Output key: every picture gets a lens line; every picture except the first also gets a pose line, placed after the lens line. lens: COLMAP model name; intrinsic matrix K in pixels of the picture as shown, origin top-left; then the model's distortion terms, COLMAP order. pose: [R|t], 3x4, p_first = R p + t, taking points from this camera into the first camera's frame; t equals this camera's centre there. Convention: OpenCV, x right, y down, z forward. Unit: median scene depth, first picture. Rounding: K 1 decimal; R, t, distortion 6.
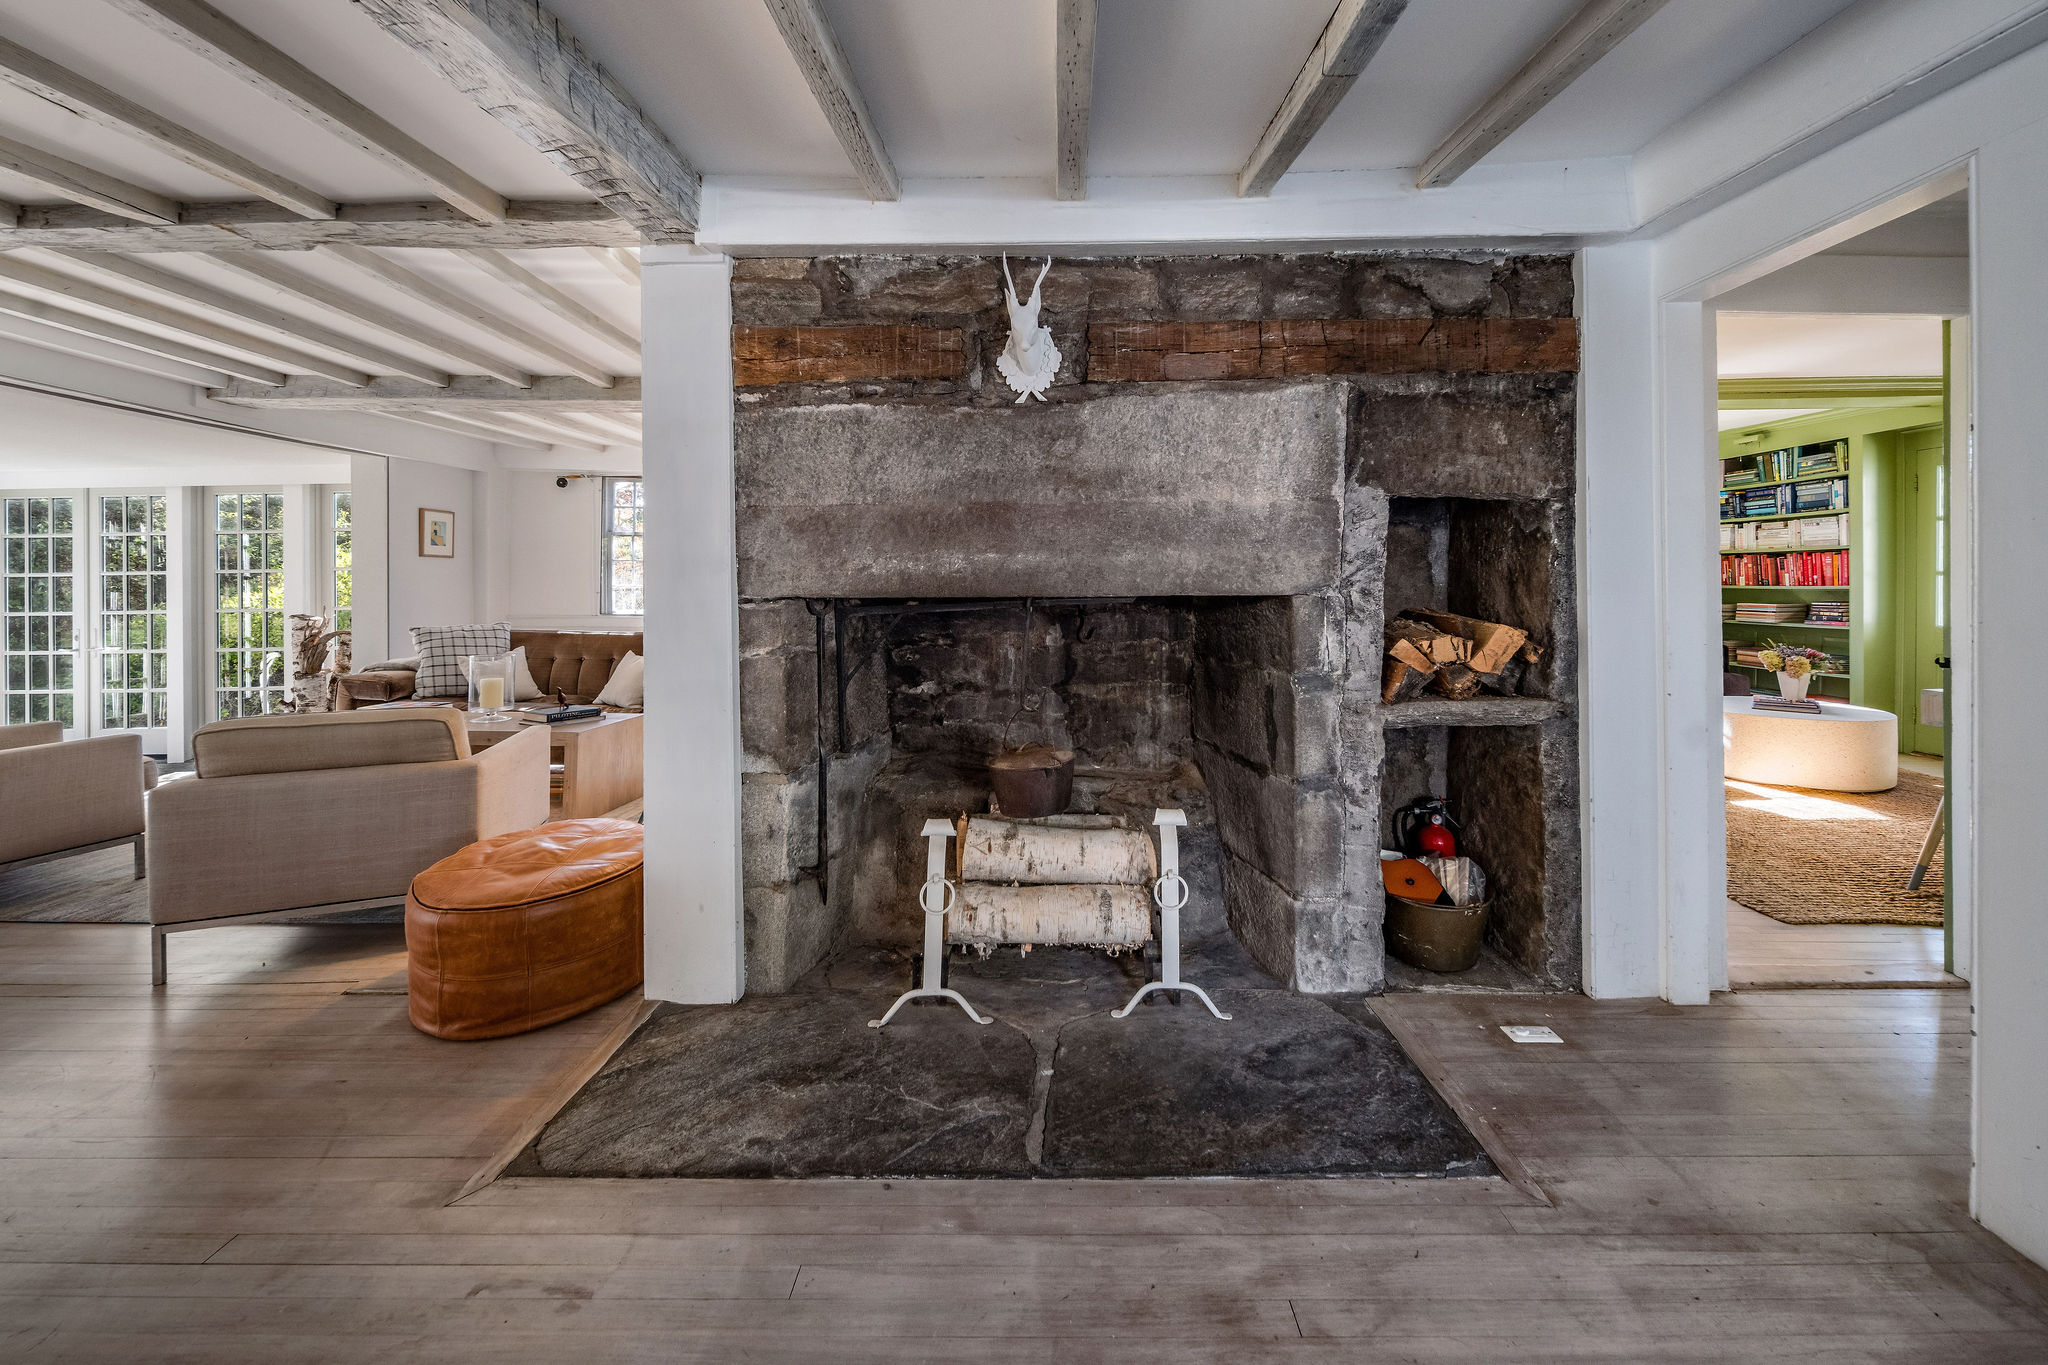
lens RADIAL K [[827.1, 0, 1016.1], [0, 827.1, 593.3], [0, 0, 1]] dist [0.000493, -0.000293]
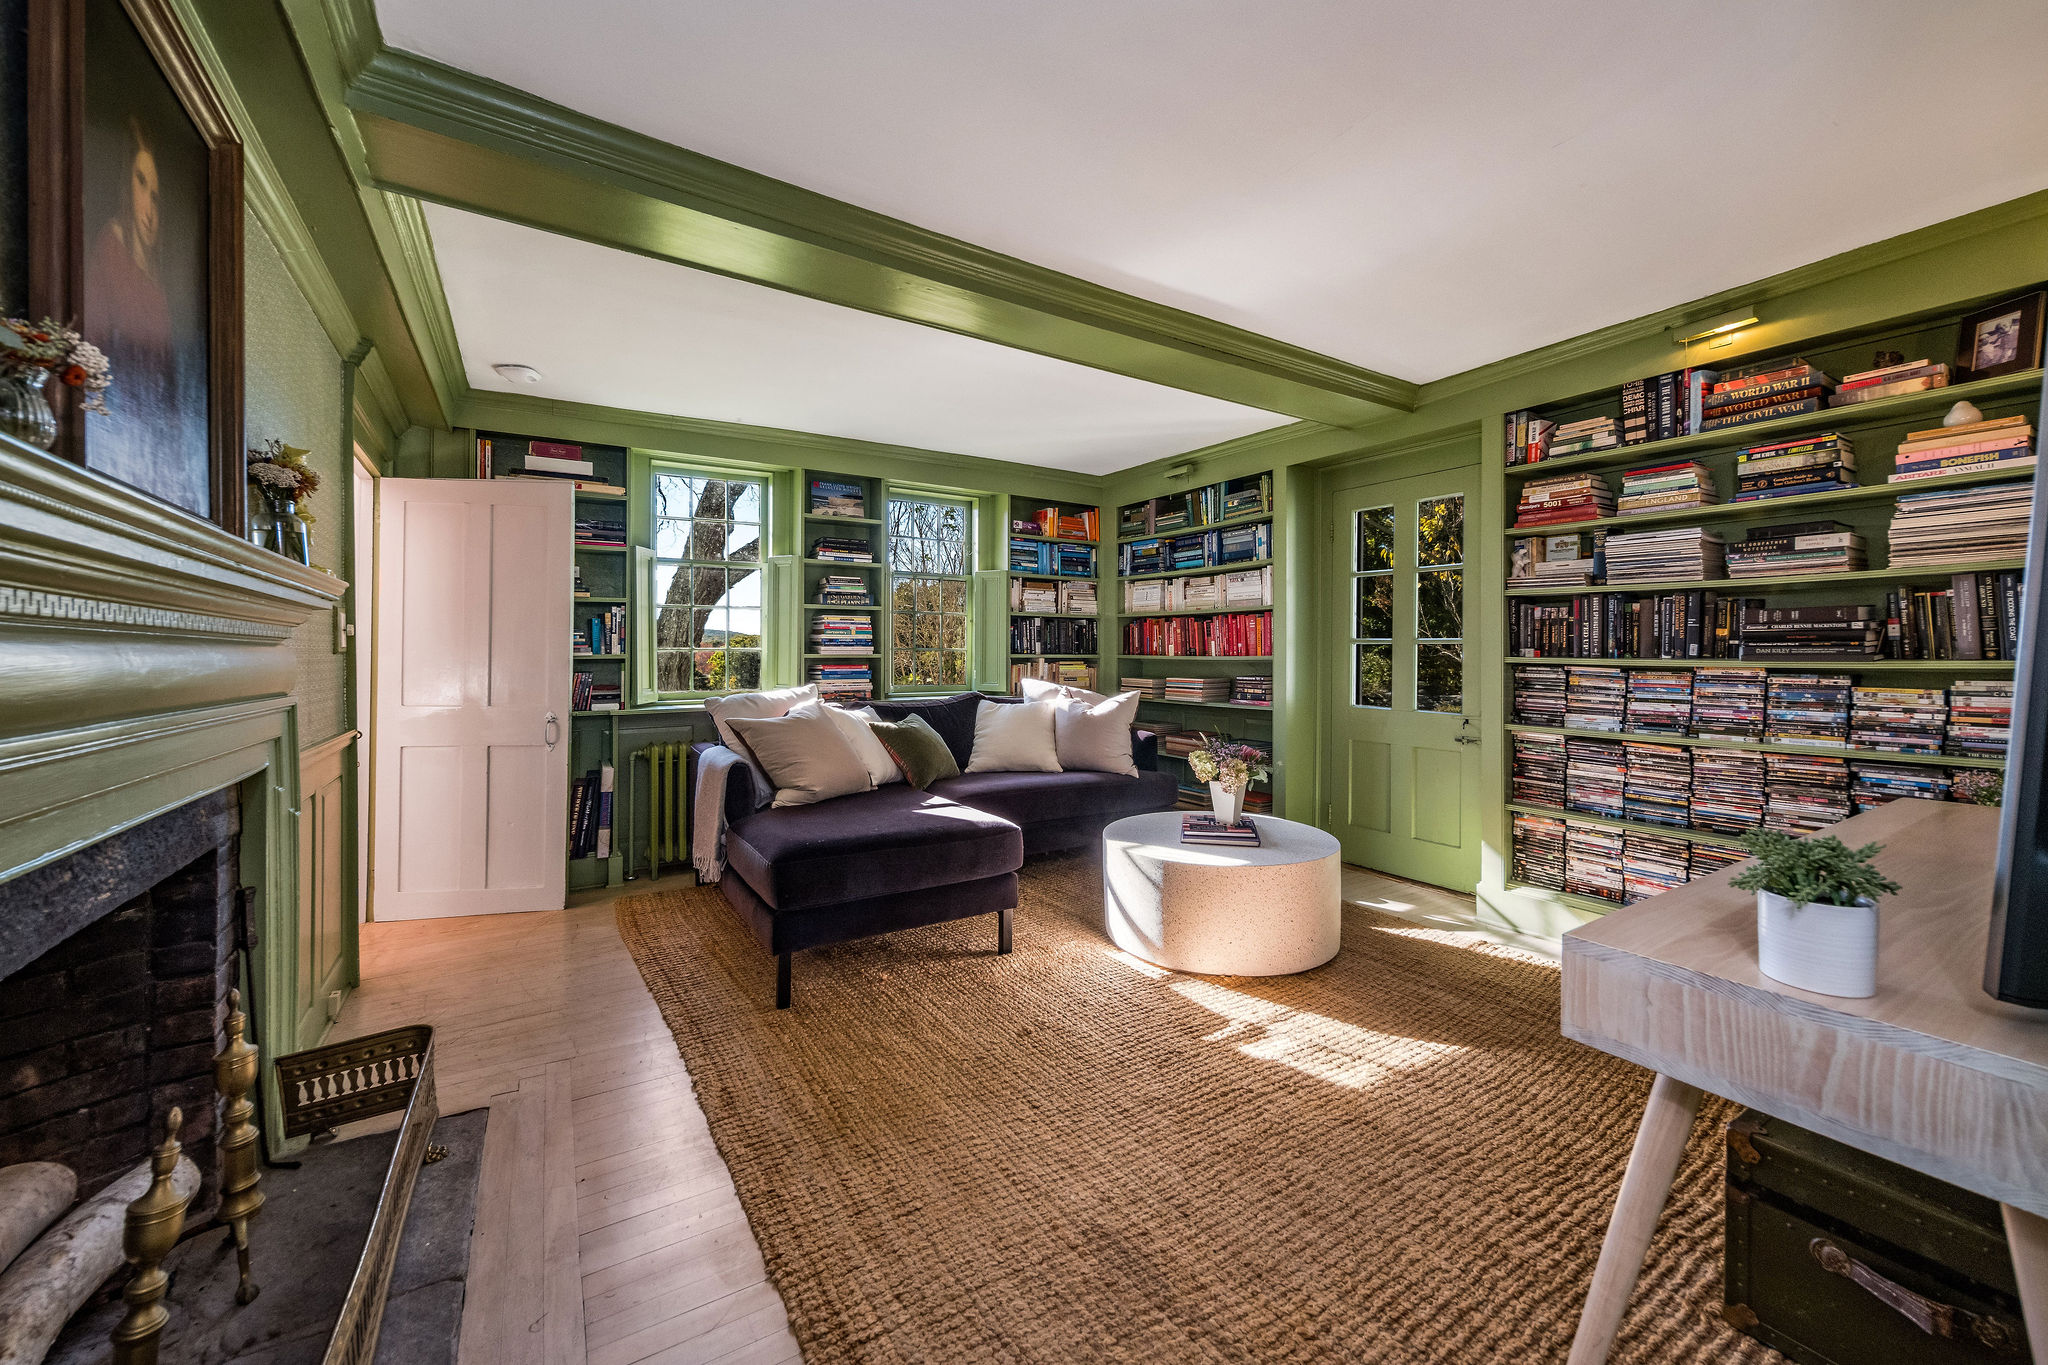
lens RADIAL K [[801.7, 0, 1072.7], [0, 801.7, 659.0], [0, 0, 1]] dist [0.000397, -0.000052]
pose [[0.827166, 0.013540, 0.561794, 0.406887], [-0.007295, 0.999884, -0.013358, 0.005911], [-0.561910, 0.006951, 0.827169, 0.461199]]
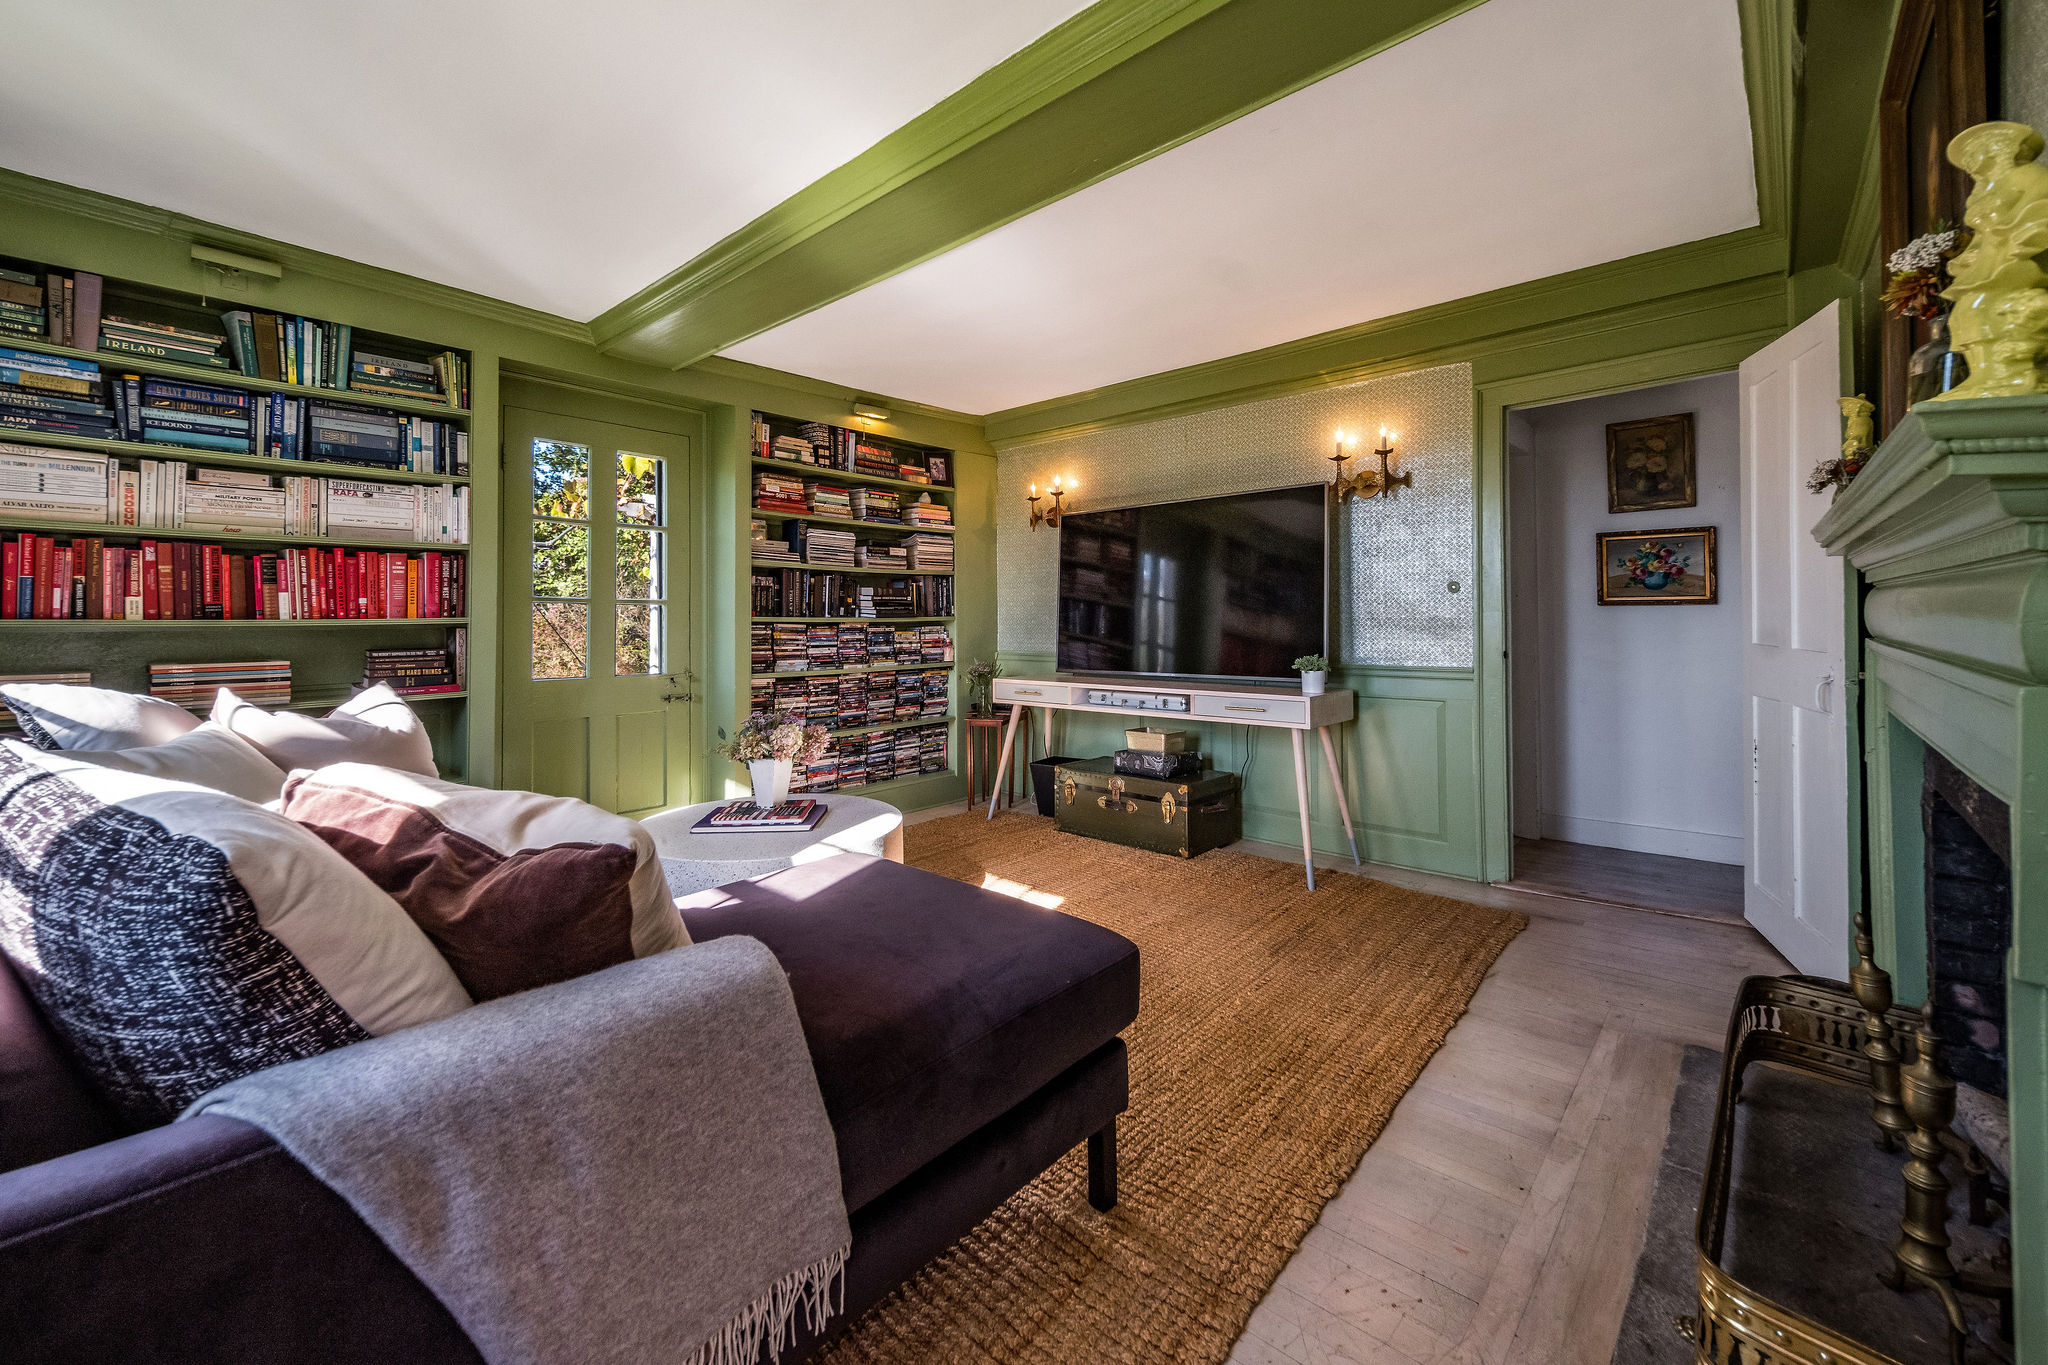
lens RADIAL K [[827.1, 0, 1016.1], [0, 827.1, 593.3], [0, 0, 1]] dist [0.000493, -0.000293]
pose [[-0.752728, 0.040382, 0.657092, 0.363503], [0.028353, 0.999179, -0.028926, 0.000928], [-0.657721, -0.003143, -0.753255, 1.156055]]
